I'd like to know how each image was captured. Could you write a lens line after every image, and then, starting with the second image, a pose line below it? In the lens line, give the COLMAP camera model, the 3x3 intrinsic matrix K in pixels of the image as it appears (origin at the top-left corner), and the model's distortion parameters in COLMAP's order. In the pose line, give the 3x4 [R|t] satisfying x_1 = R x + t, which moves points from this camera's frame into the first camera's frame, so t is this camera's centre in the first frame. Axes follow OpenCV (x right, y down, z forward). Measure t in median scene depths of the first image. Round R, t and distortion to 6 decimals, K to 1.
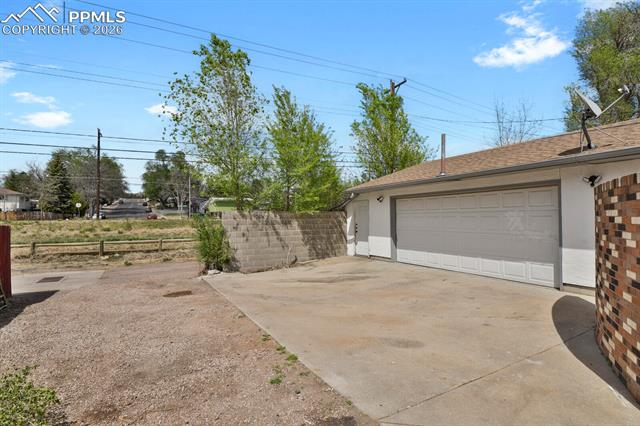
lens RADIAL K [[313.0, 0, 323.2], [0, 313.0, 212.6], [0, 0, 1]] dist [-0.019793, -0.008388]
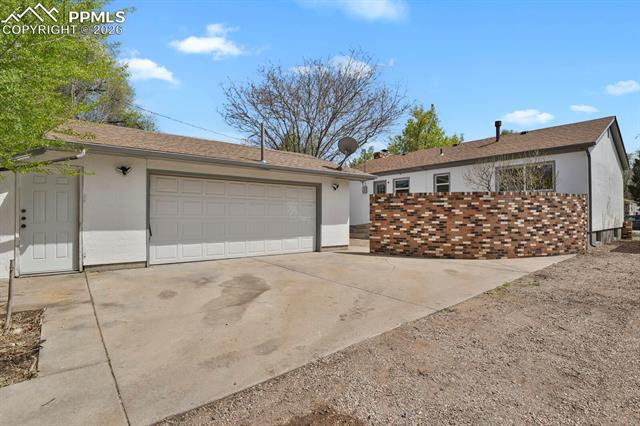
lens RADIAL K [[313.0, 0, 323.2], [0, 313.0, 212.6], [0, 0, 1]] dist [-0.019793, -0.008388]
pose [[-0.162580, 0.021779, 0.986455, -0.564216], [-0.016605, 0.999554, -0.024805, 0.058459], [-0.986556, -0.020413, -0.162146, 0.815997]]
